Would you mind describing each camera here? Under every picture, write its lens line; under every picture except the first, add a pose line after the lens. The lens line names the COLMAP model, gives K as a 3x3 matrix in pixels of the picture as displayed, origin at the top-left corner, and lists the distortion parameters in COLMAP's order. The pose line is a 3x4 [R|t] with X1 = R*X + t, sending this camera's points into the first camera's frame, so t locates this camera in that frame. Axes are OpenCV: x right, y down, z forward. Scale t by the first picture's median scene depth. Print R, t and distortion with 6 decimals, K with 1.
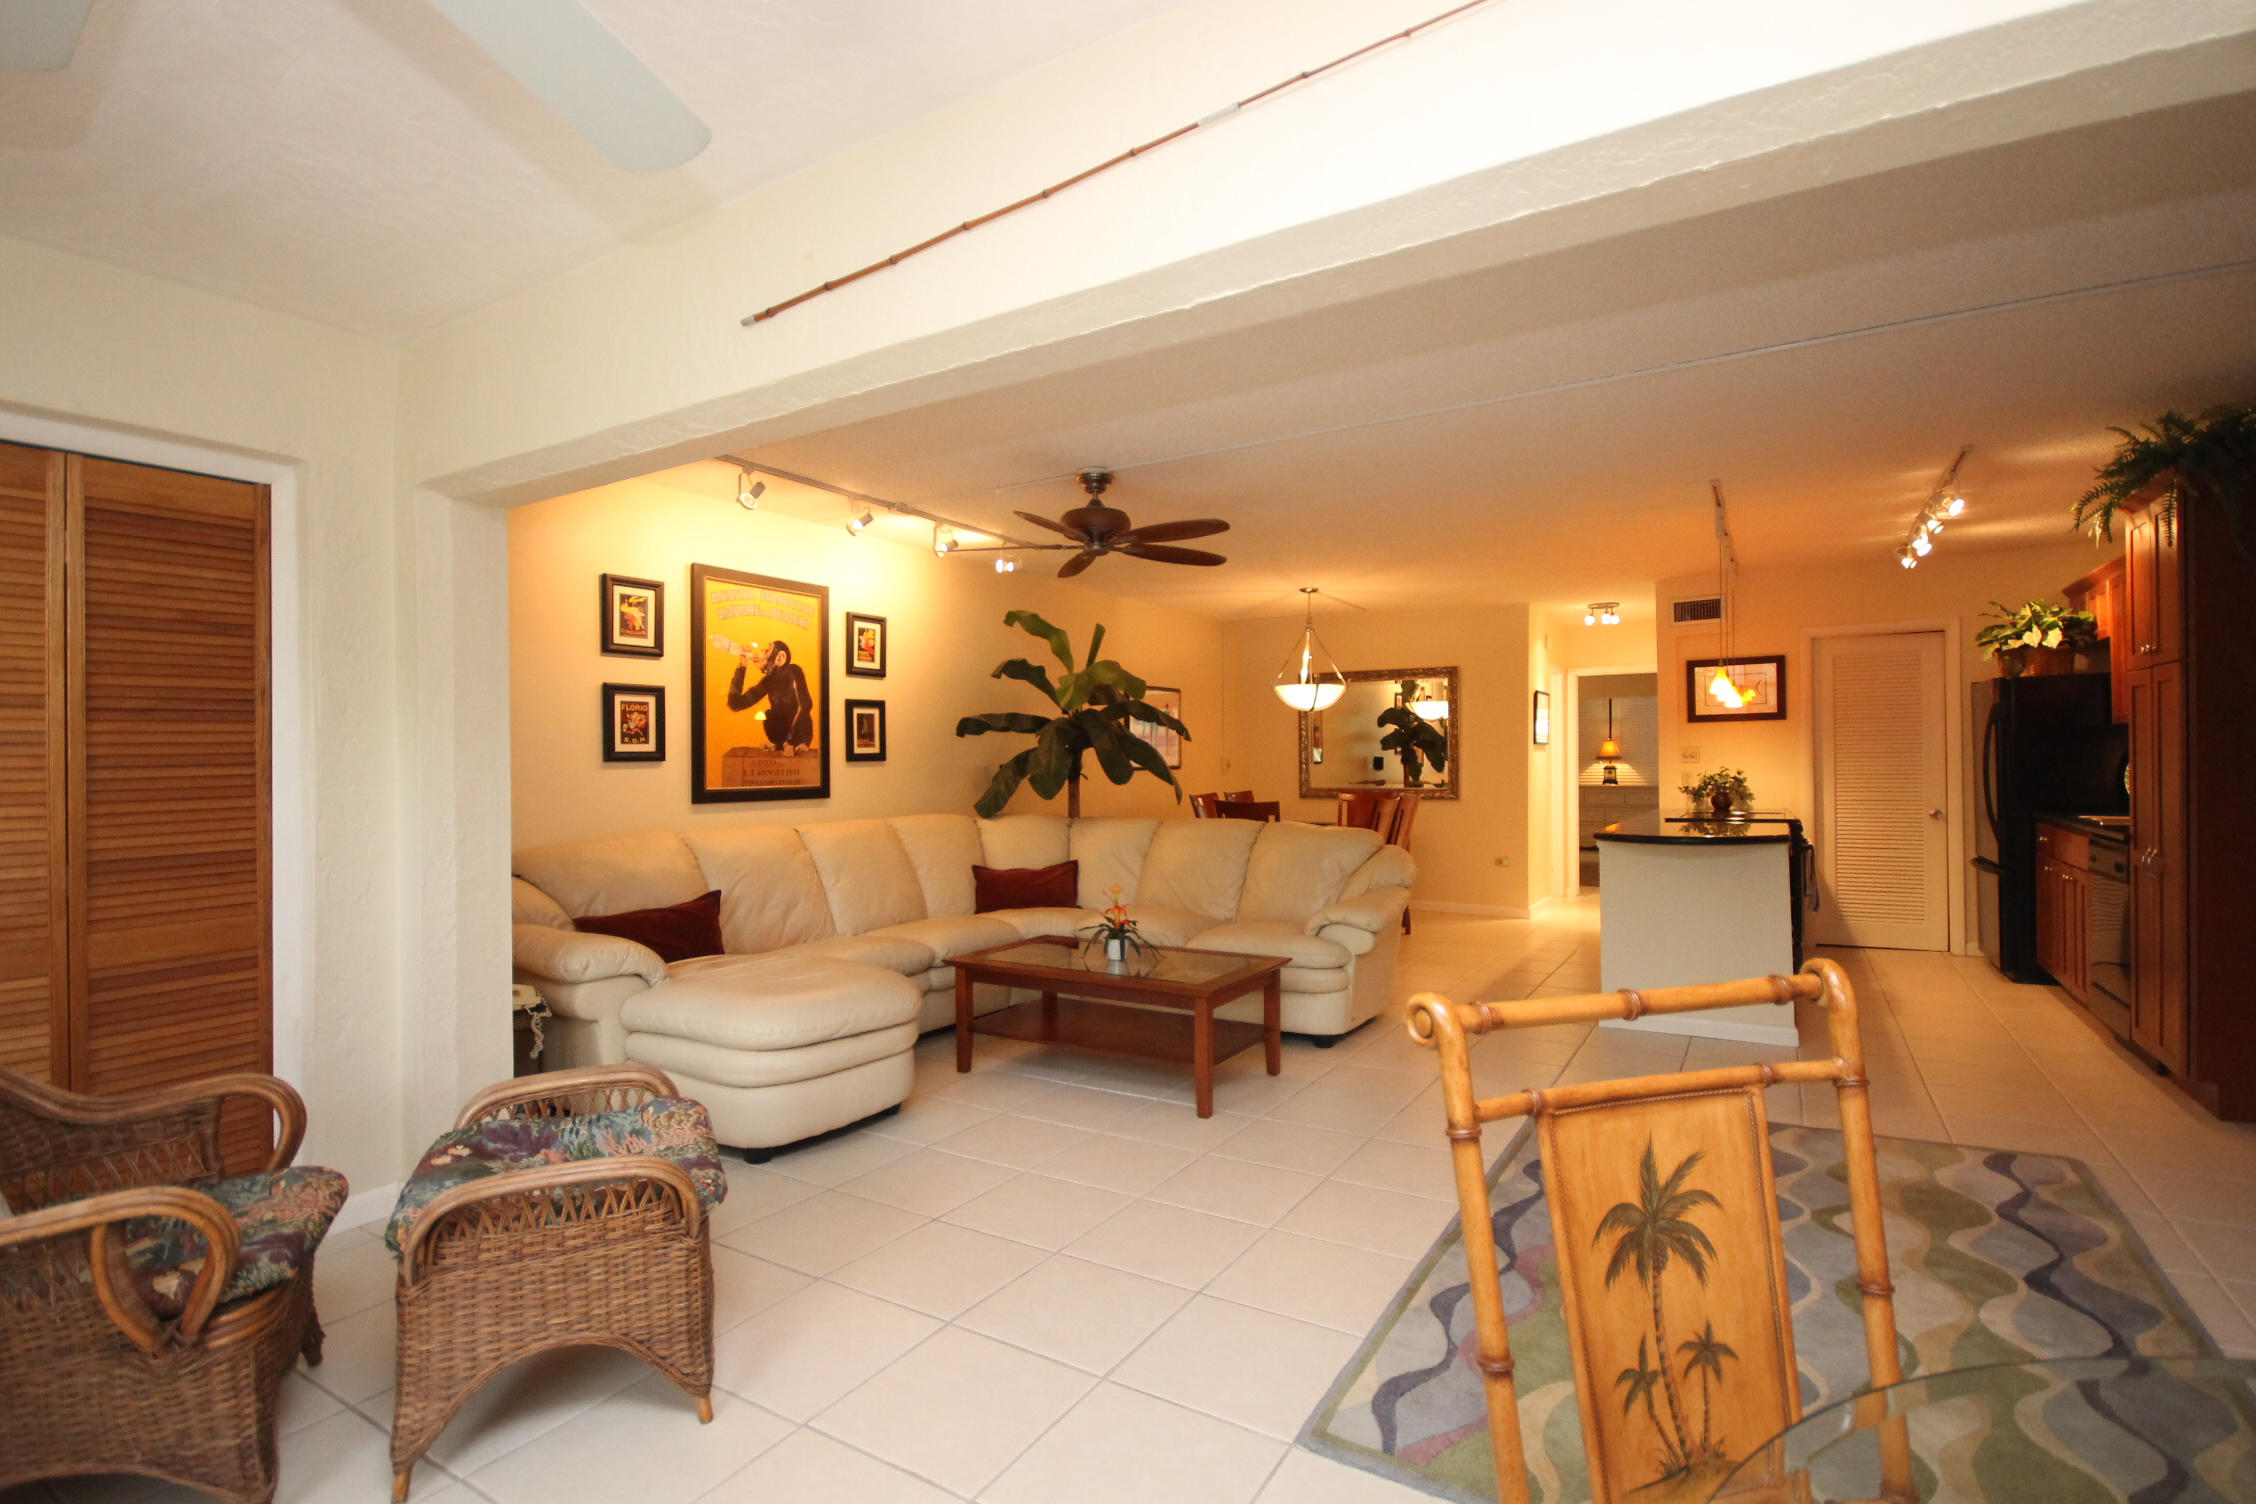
lens RADIAL K [[1065.7, 0, 1132.0], [0, 1065.7, 764.1], [0, 0, 1]] dist [0.003279, -0.004242]
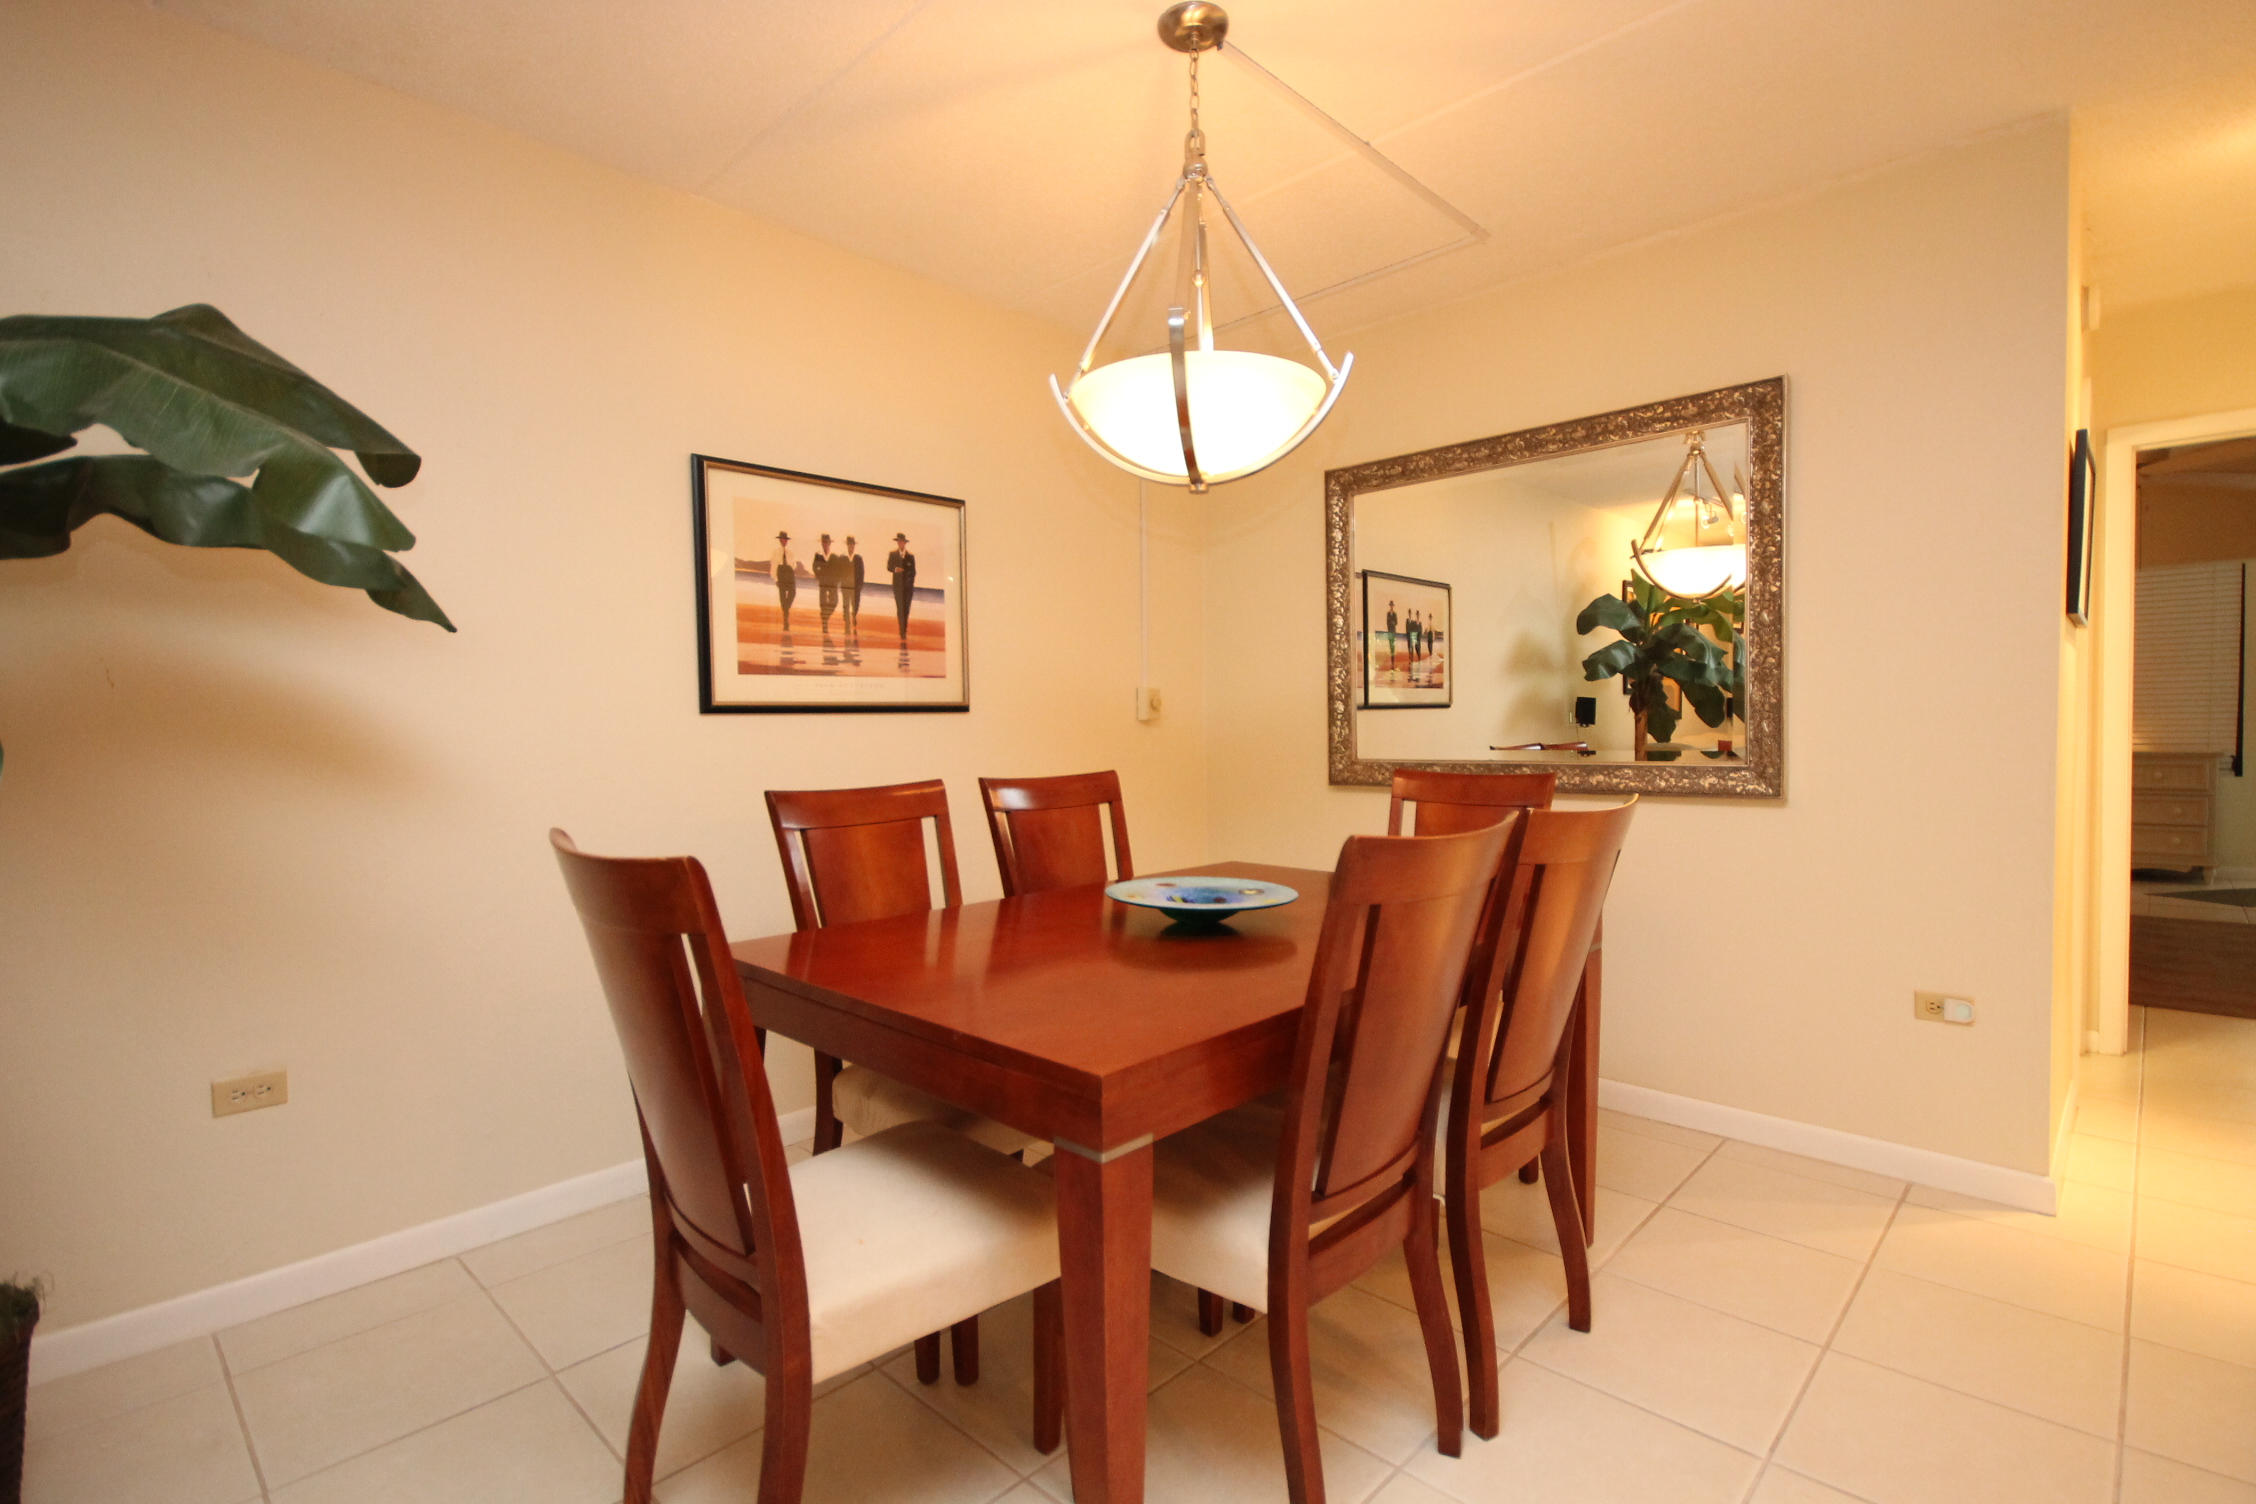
lens RADIAL K [[1065.7, 0, 1120.0], [0, 1065.7, 762.9], [0, 0, 1]] dist [0.003279, -0.004242]
pose [[0.974612, -0.002292, -0.223888, 0.305709], [0.008716, 0.999578, 0.027709, 0.020645], [0.223730, -0.028957, 0.974221, 1.067220]]
